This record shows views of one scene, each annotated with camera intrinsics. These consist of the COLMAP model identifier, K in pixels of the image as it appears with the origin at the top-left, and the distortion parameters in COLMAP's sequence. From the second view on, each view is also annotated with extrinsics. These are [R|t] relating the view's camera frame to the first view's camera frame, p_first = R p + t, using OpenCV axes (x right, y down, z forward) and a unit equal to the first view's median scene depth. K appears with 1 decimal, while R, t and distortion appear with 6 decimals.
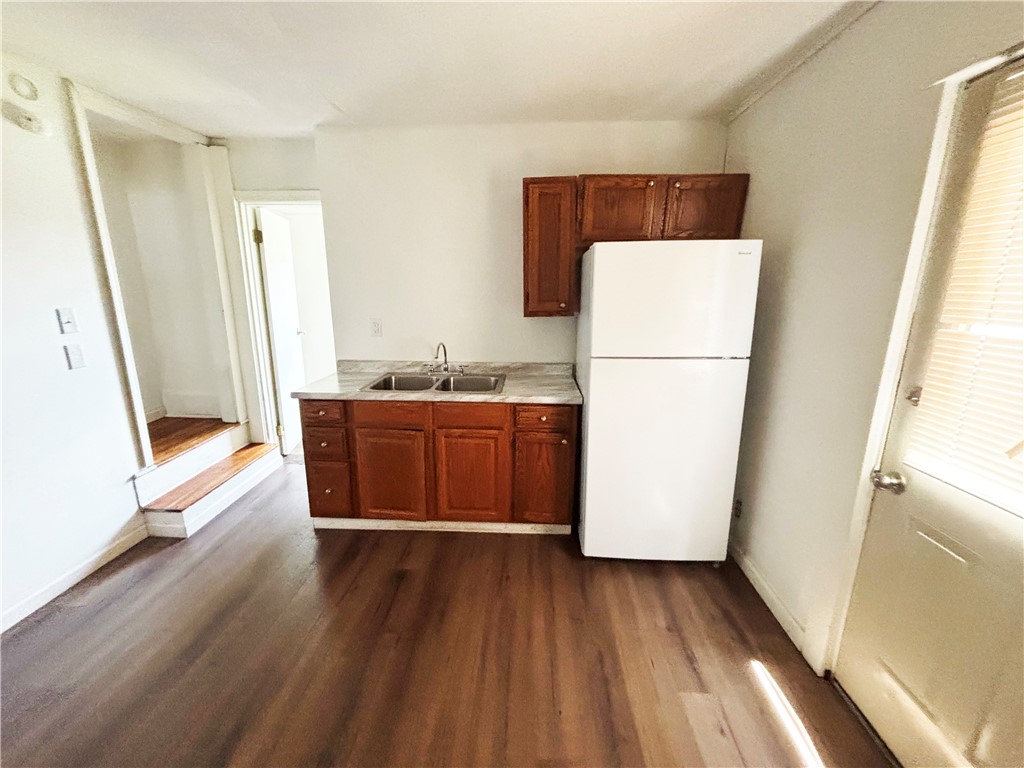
lens RADIAL K [[420.1, 0, 506.3], [0, 420.1, 386.4], [0, 0, 1]] dist [-0.000282, -0.000541]
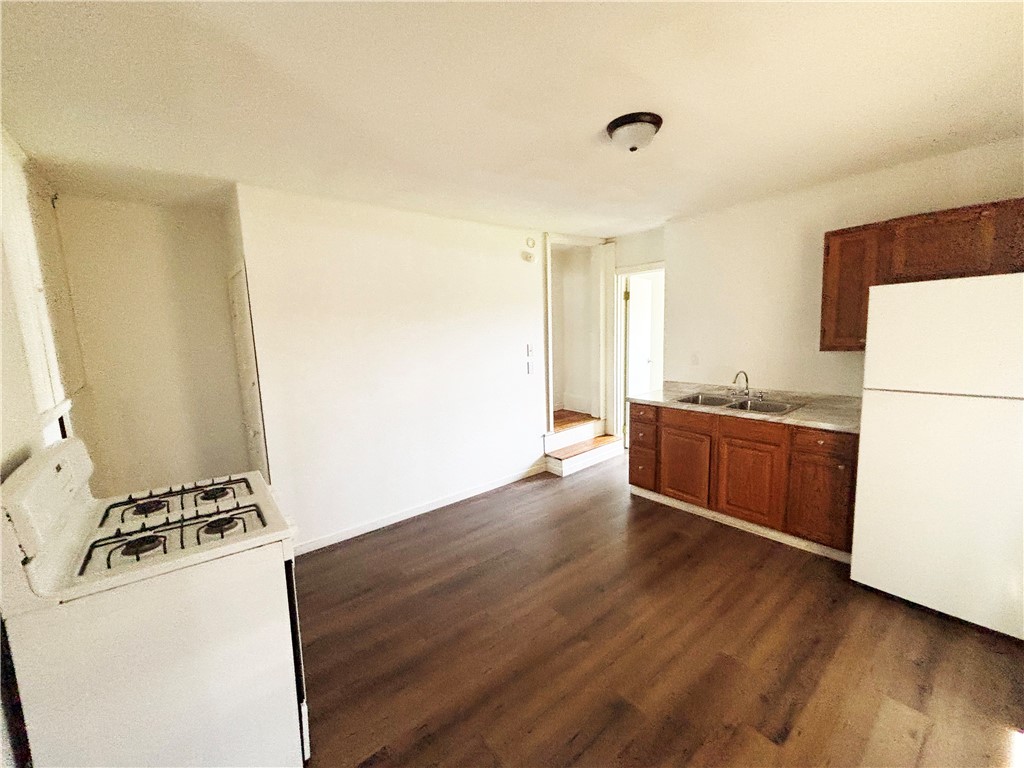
lens RADIAL K [[420.1, 0, 514.5], [0, 420.1, 384.3], [0, 0, 1]] dist [-0.000282, -0.000541]
pose [[0.677197, 0.072309, -0.732240, 0.322471], [-0.132656, 0.990851, -0.024837, 0.055940], [0.723745, 0.113955, 0.680593, -0.338272]]
